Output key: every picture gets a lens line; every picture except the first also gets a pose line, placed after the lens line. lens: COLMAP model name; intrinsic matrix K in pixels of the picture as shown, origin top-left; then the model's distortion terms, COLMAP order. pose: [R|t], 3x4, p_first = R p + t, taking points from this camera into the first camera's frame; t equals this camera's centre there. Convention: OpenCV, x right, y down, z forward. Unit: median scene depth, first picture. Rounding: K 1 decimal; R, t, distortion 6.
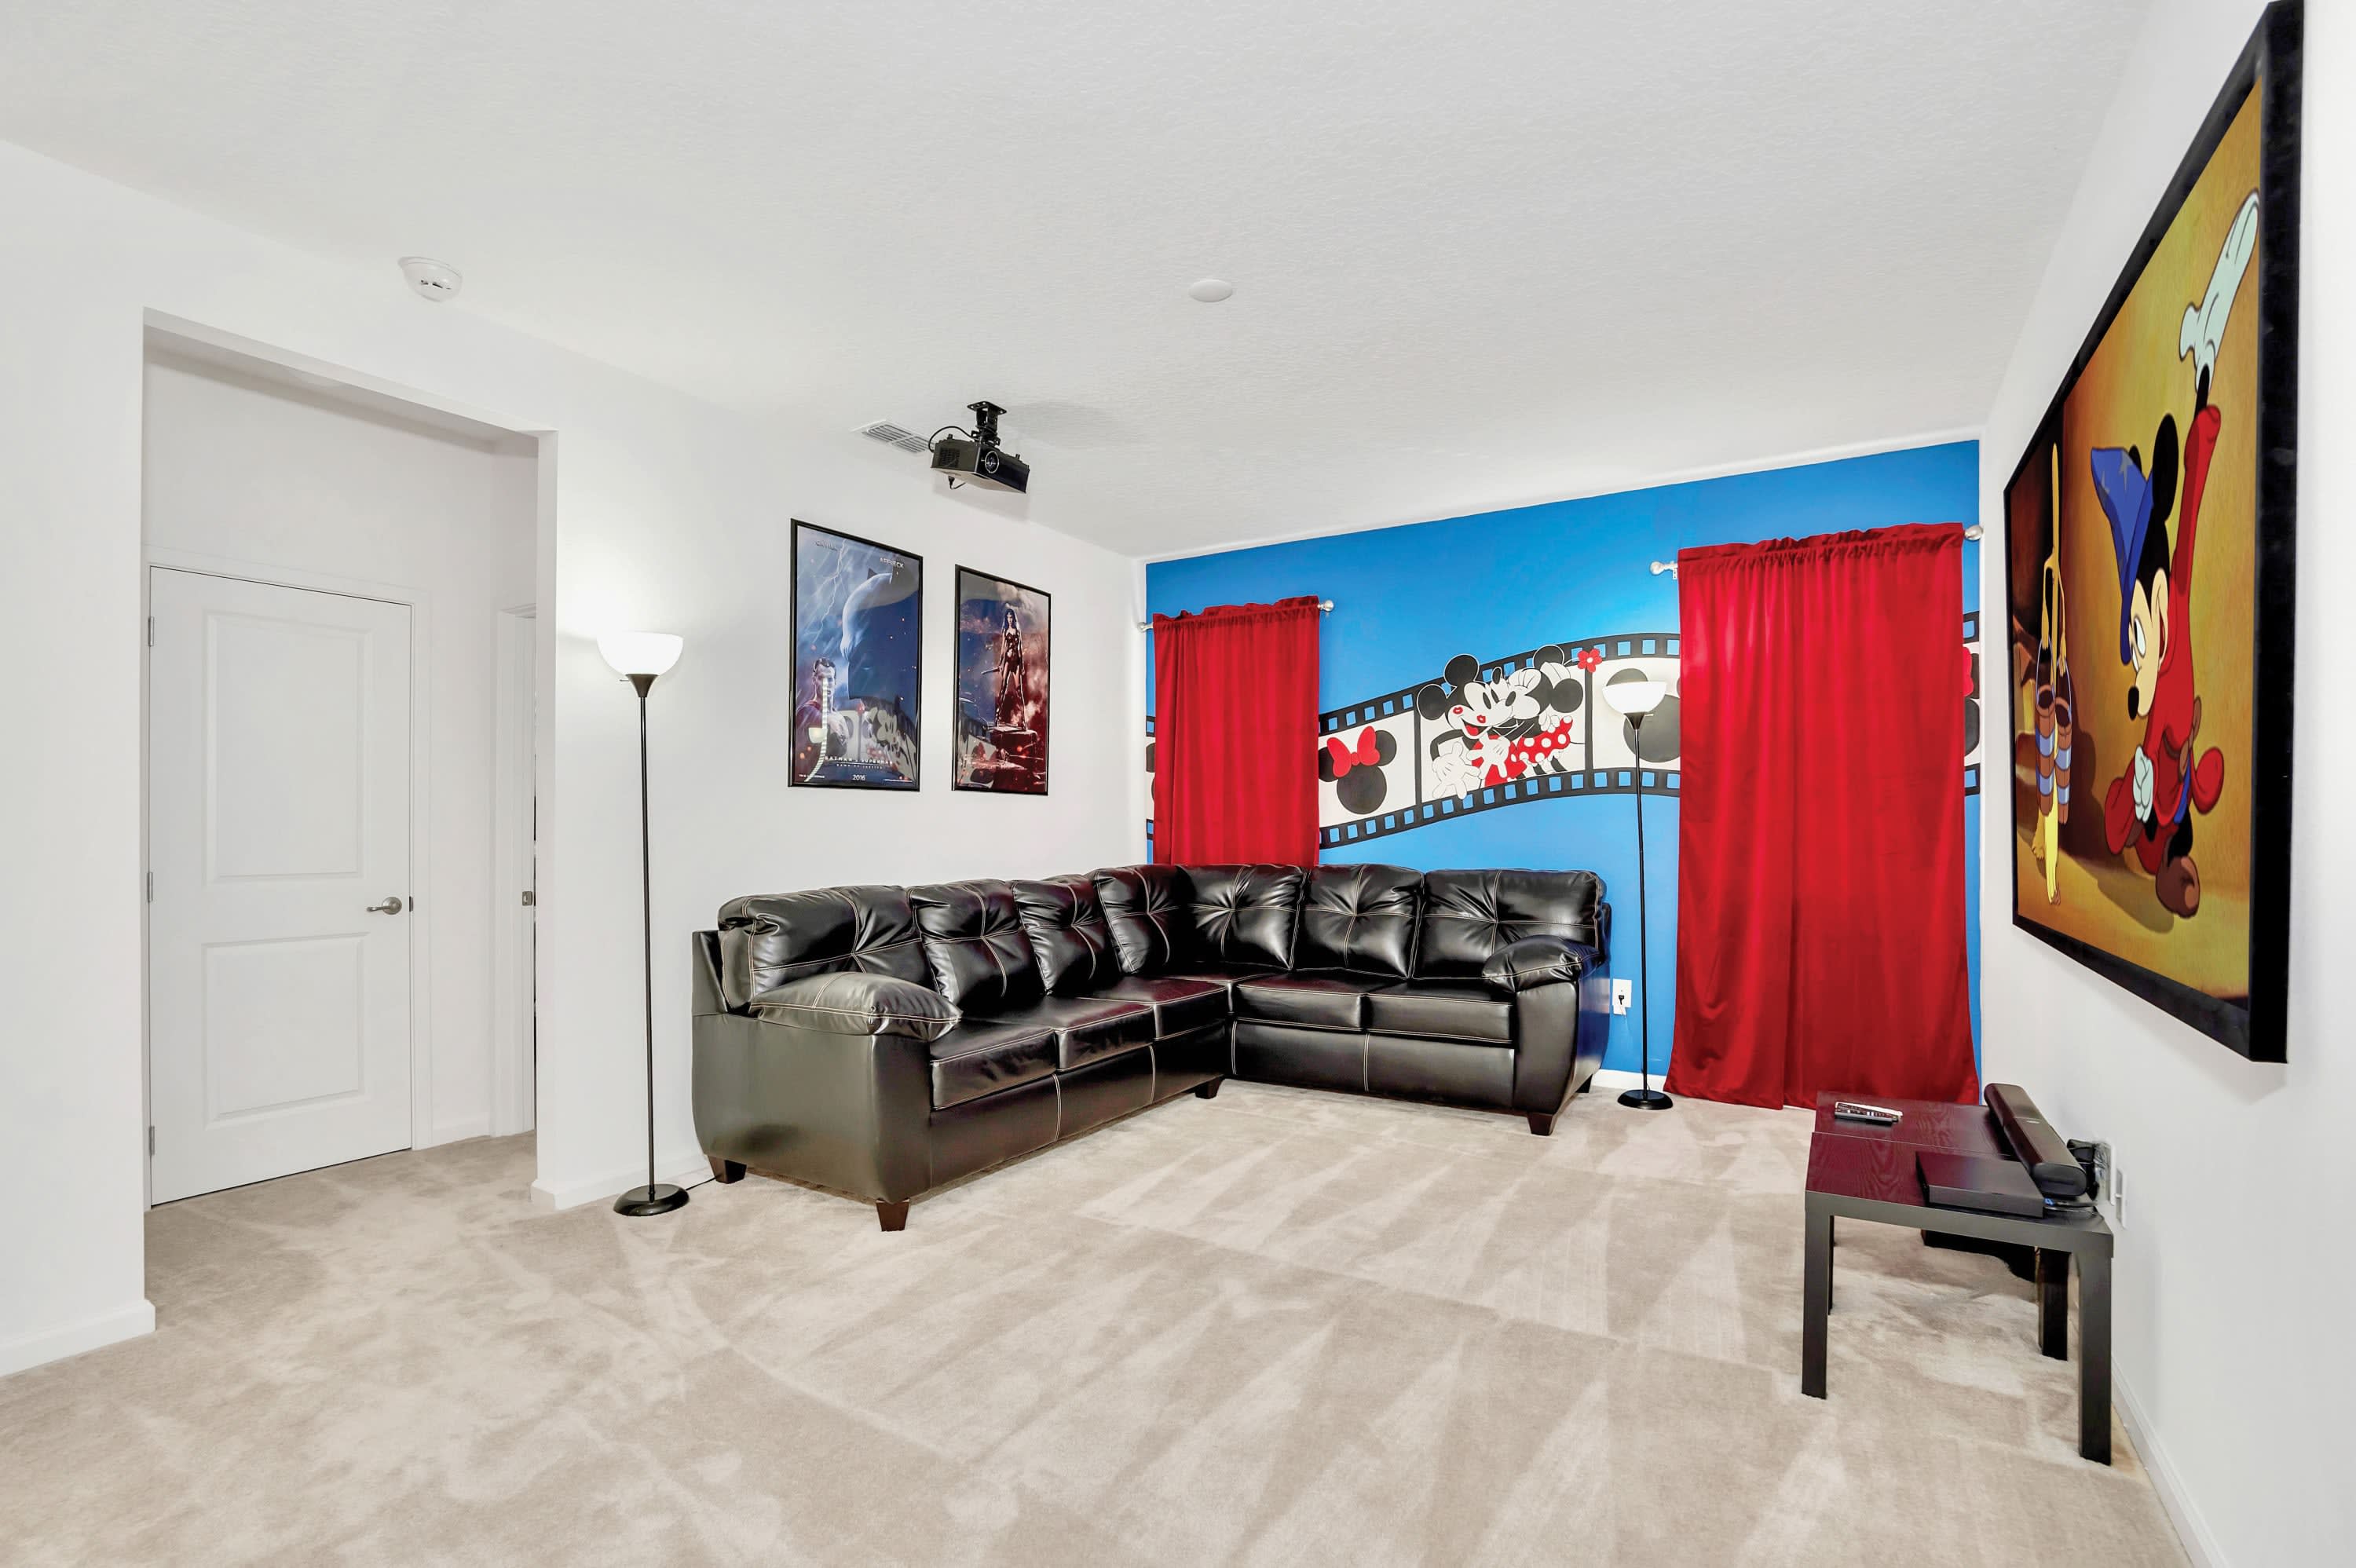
lens RADIAL K [[1111.8, 0, 1192.0], [0, 1111.8, 840.7], [0, 0, 1]] dist [-0.000515, -0.000155]
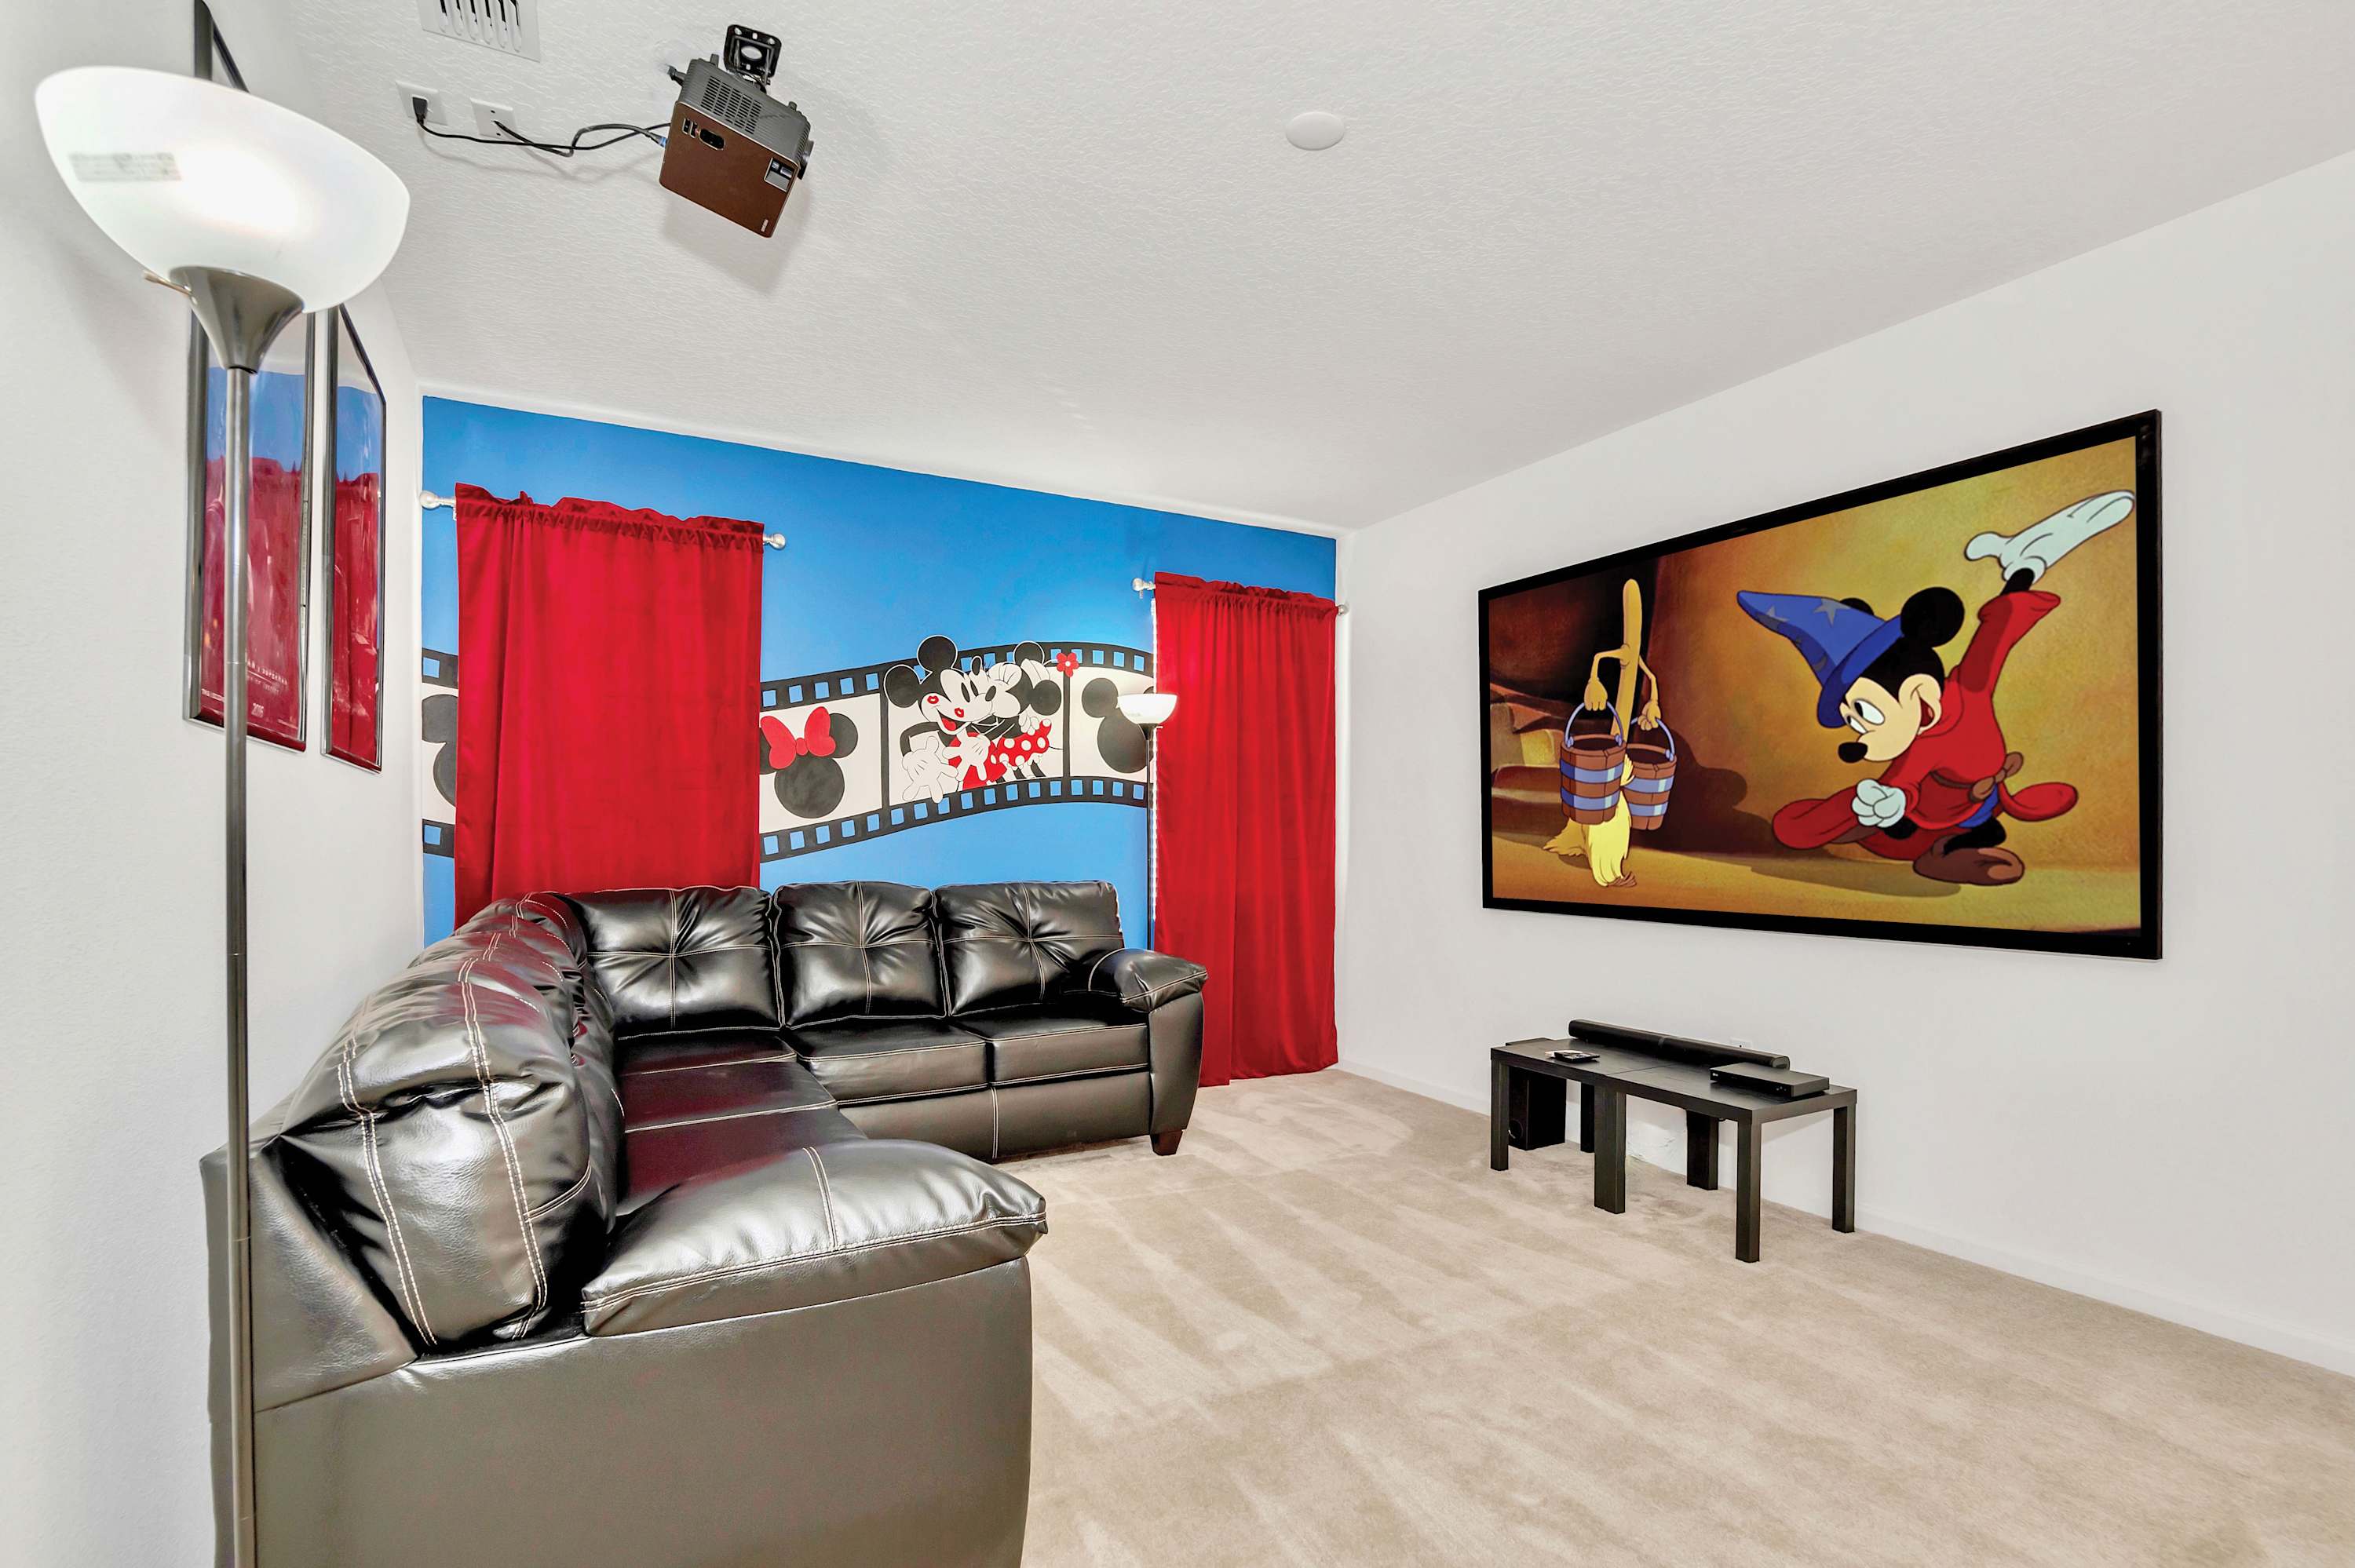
lens RADIAL K [[1111.3, 0, 1191.5], [0, 1111.3, 840.7], [0, 0, 1]] dist [-0.000515, -0.000155]
pose [[0.505989, 0.000797, 0.862539, -0.408691], [0.010320, 0.999922, -0.006979, 0.000010], [-0.862478, 0.012433, 0.505942, 0.401150]]
